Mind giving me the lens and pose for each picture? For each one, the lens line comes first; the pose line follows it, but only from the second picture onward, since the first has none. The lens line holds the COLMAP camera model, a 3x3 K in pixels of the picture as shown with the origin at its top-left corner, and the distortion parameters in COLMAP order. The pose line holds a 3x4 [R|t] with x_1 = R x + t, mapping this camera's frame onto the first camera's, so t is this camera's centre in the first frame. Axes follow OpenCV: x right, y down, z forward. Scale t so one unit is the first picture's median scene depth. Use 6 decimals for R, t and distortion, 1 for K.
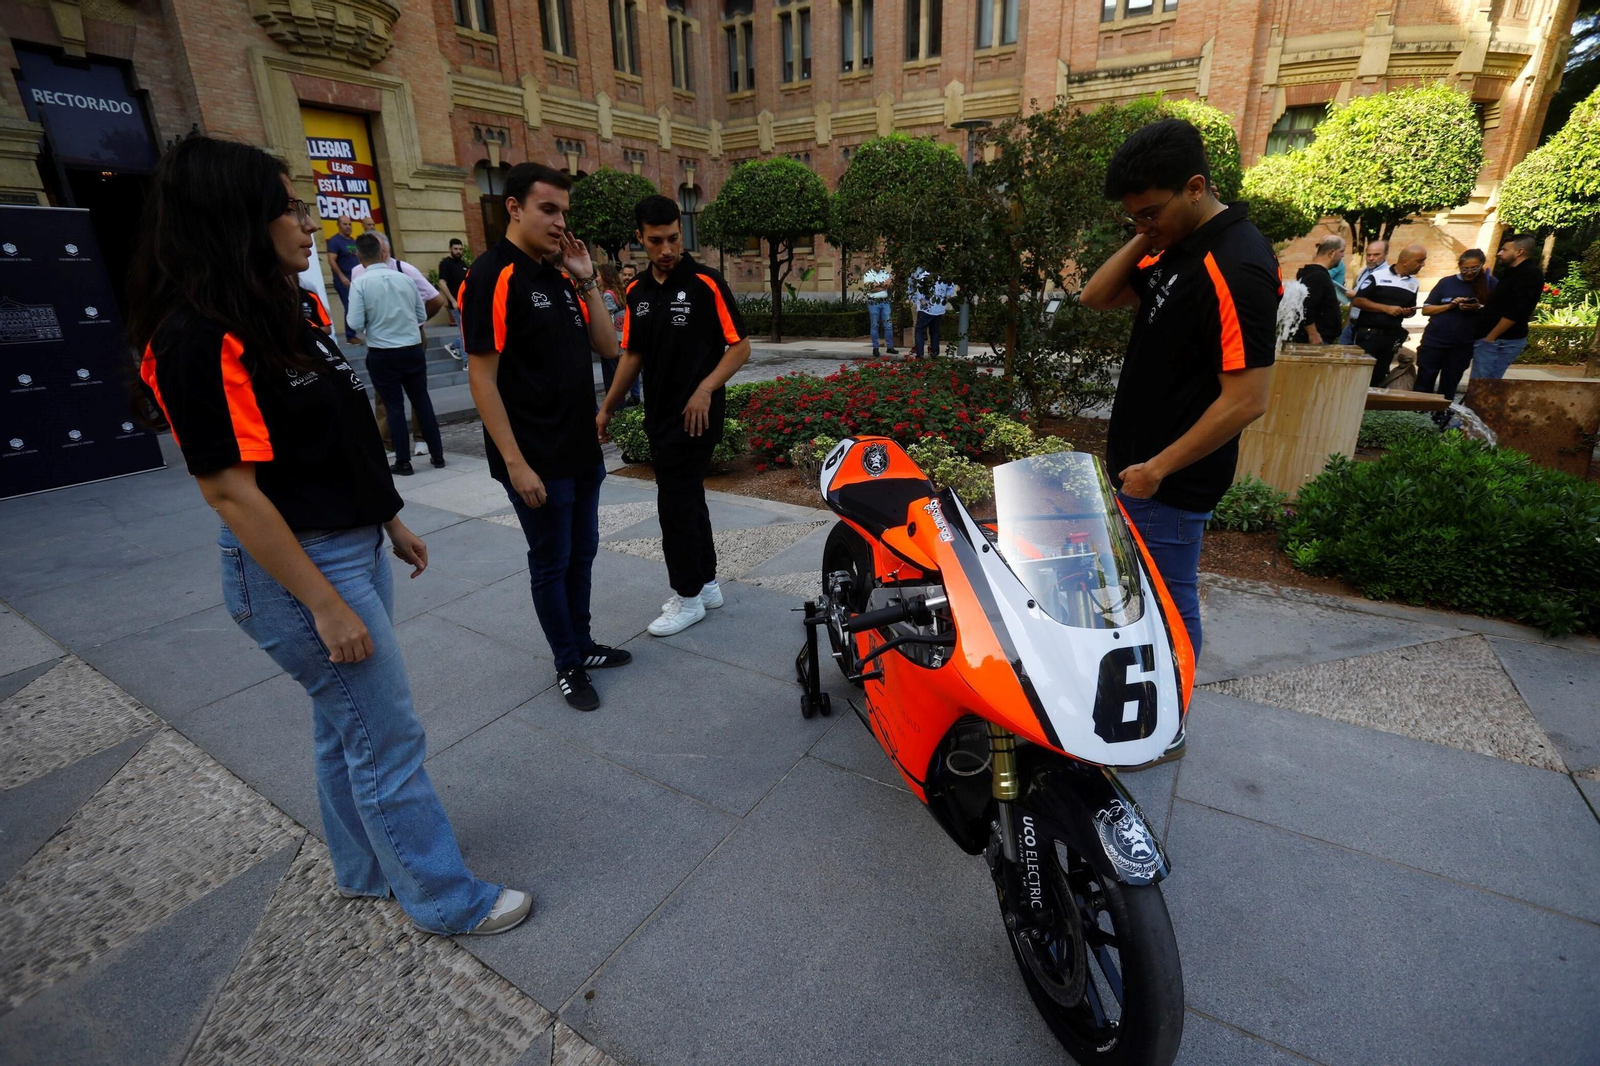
lens RADIAL K [[723.1, 0, 795.4], [0, 723.1, 534.1], [0, 0, 1]] dist [-0.068562, 0.025848]
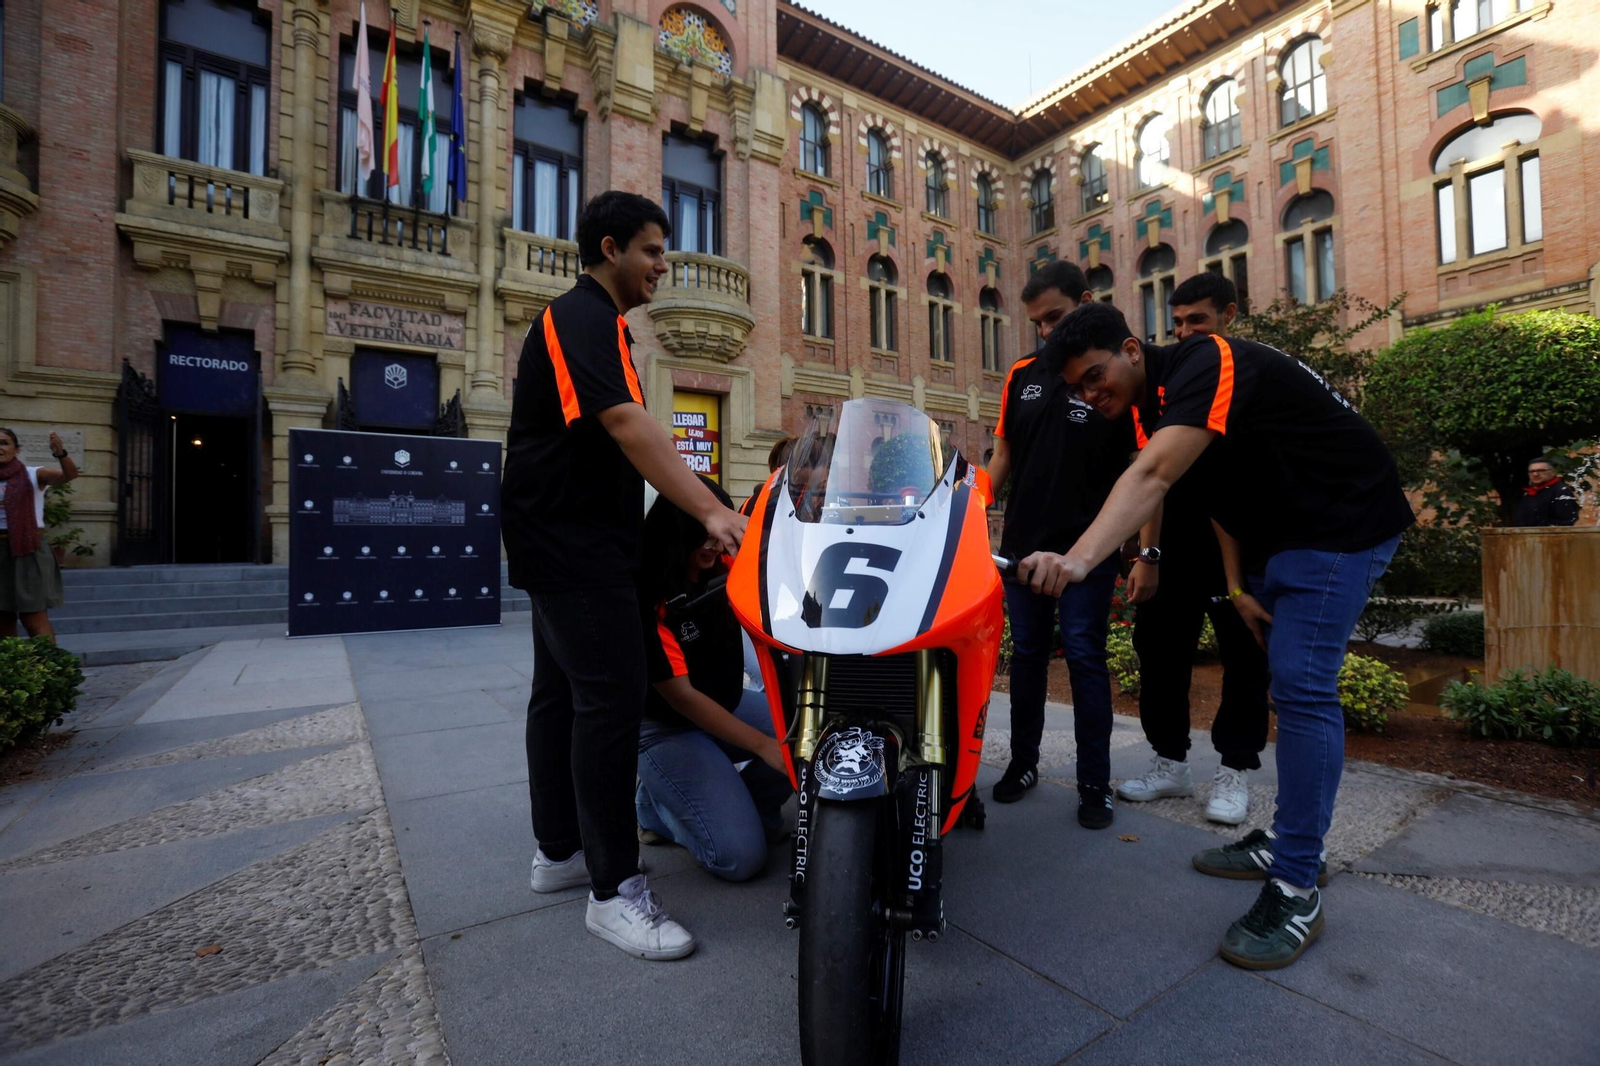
lens RADIAL K [[726.1, 0, 797.1], [0, 726.1, 533.9], [0, 0, 1]] dist [-0.079892, 0.033127]
pose [[0.908592, 0.005775, -0.417644, 0.065611], [-0.153389, 0.934653, -0.320775, 0.039016], [0.388500, 0.355516, 0.850104, 0.011056]]
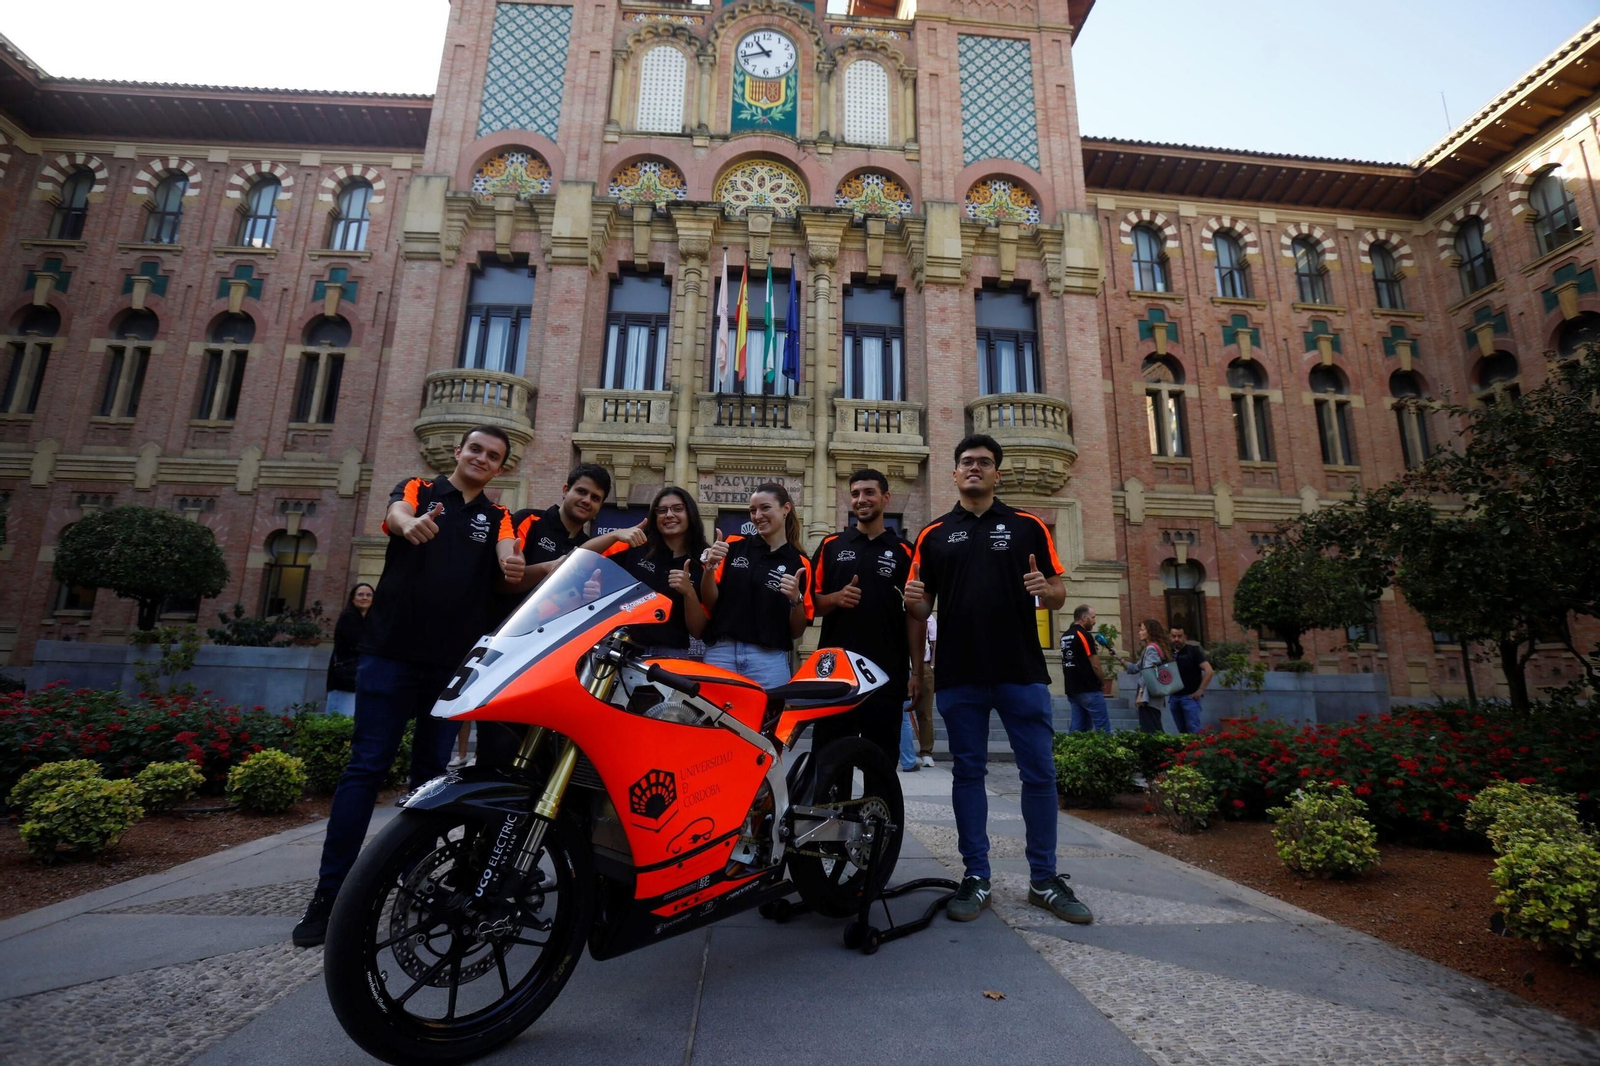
lens RADIAL K [[729.8, 0, 797.2], [0, 729.8, 532.7], [0, 0, 1]] dist [-0.081124, 0.034161]
pose [[0.572126, -0.133087, -0.809296, 0.167740], [-0.315023, 0.875397, -0.366661, 0.024221], [0.757253, 0.464723, 0.458912, 0.057451]]
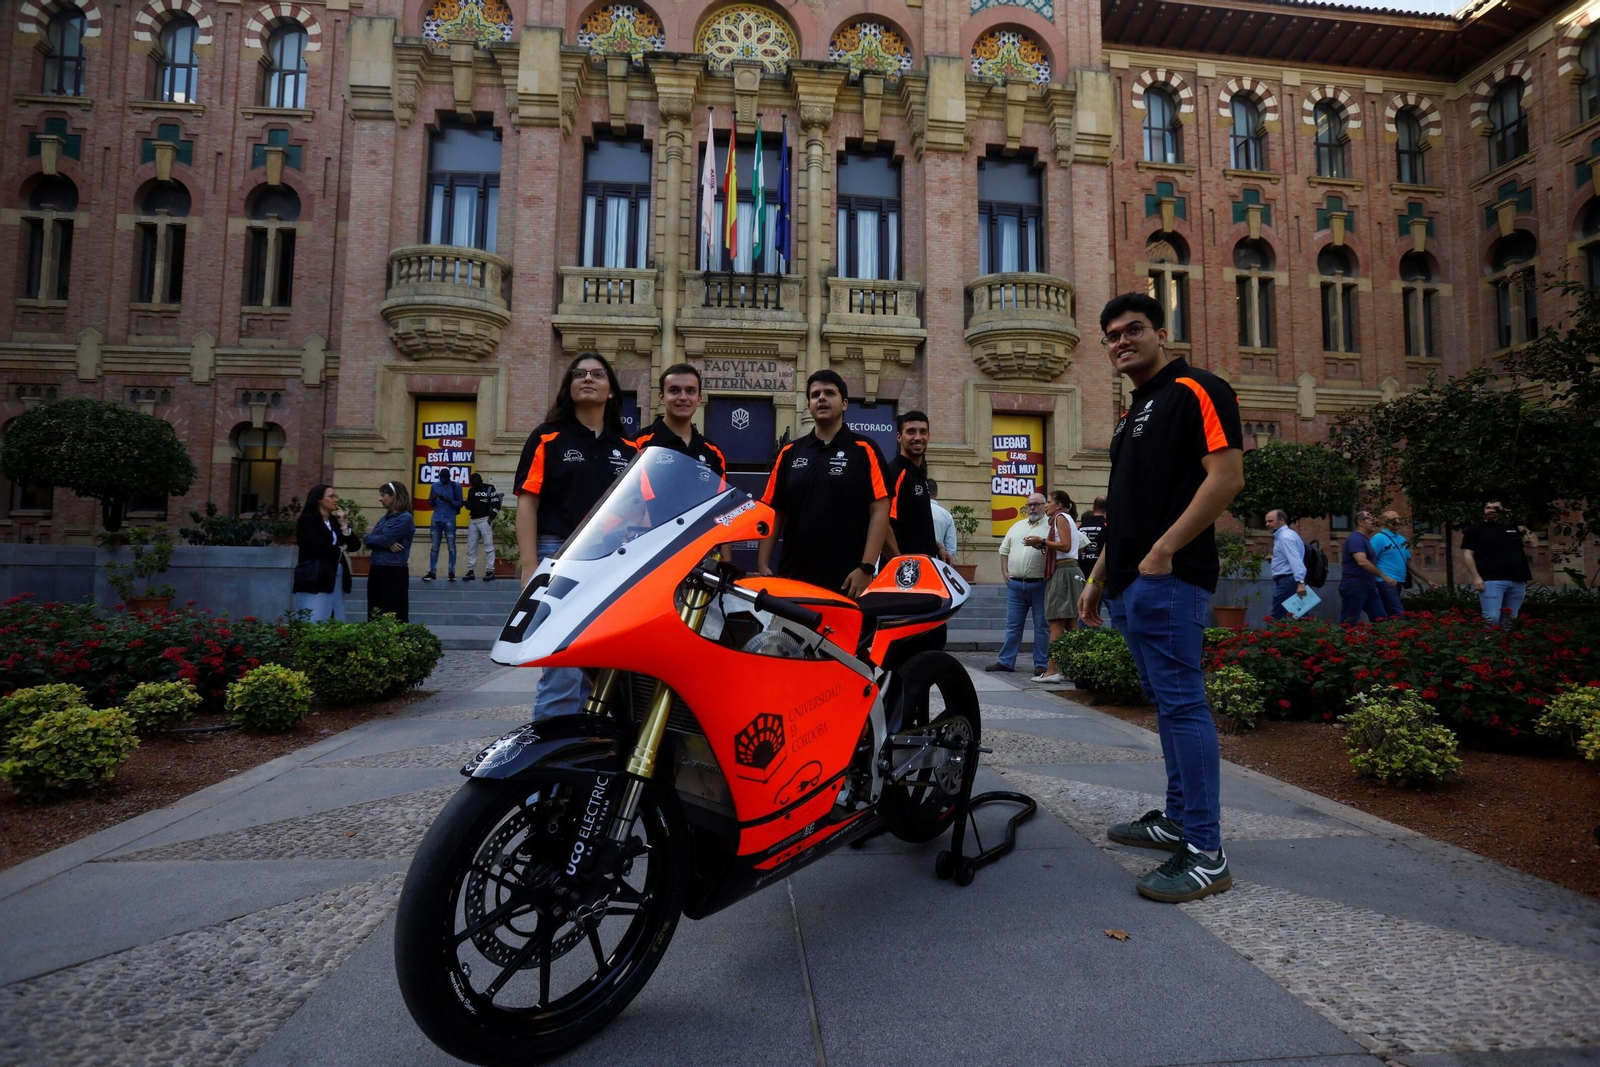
lens RADIAL K [[728.1, 0, 797.1], [0, 728.1, 532.5], [0, 0, 1]] dist [-0.070229, 0.028714]
pose [[0.594819, -0.011510, -0.803777, 0.135462], [-0.301472, 0.923723, -0.236326, 0.021207], [0.745188, 0.382887, 0.545978, 0.051367]]
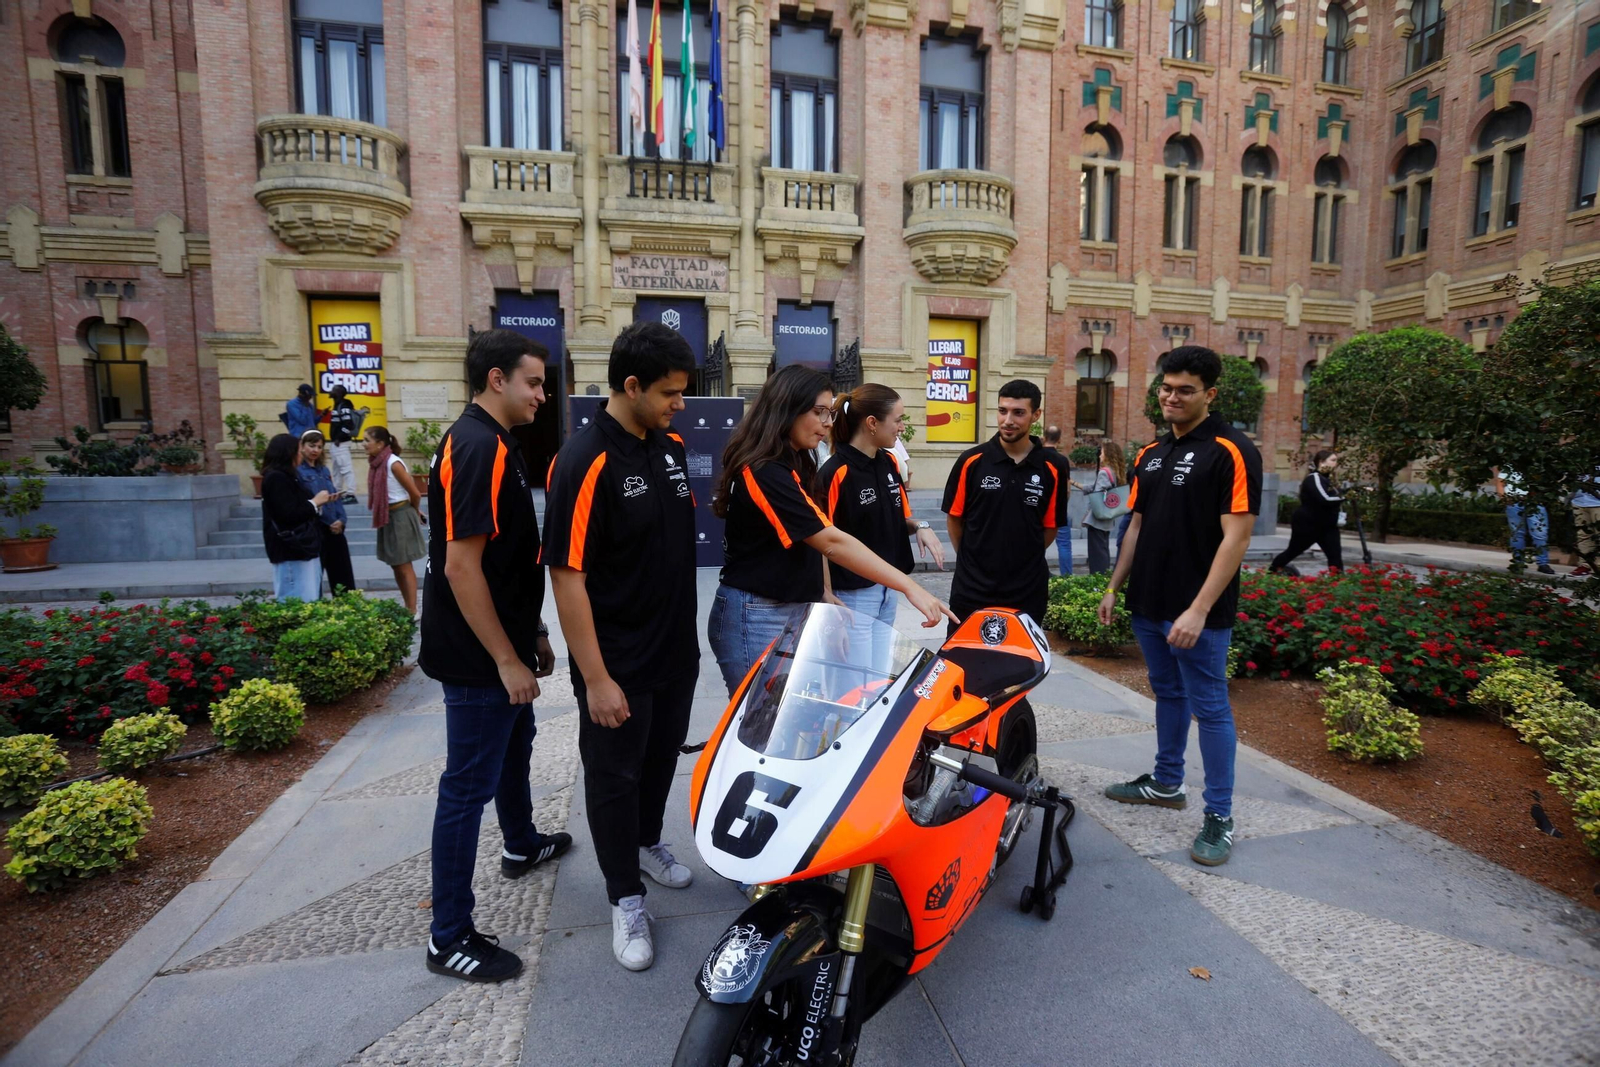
lens RADIAL K [[726.9, 0, 796.4], [0, 726.9, 533.2], [0, 0, 1]] dist [-0.069909, 0.027031]
pose [[0.688536, 0.104800, -0.717590, 0.103419], [-0.268091, 0.956190, -0.117591, -0.006156], [0.673829, 0.273345, 0.686467, 0.013300]]
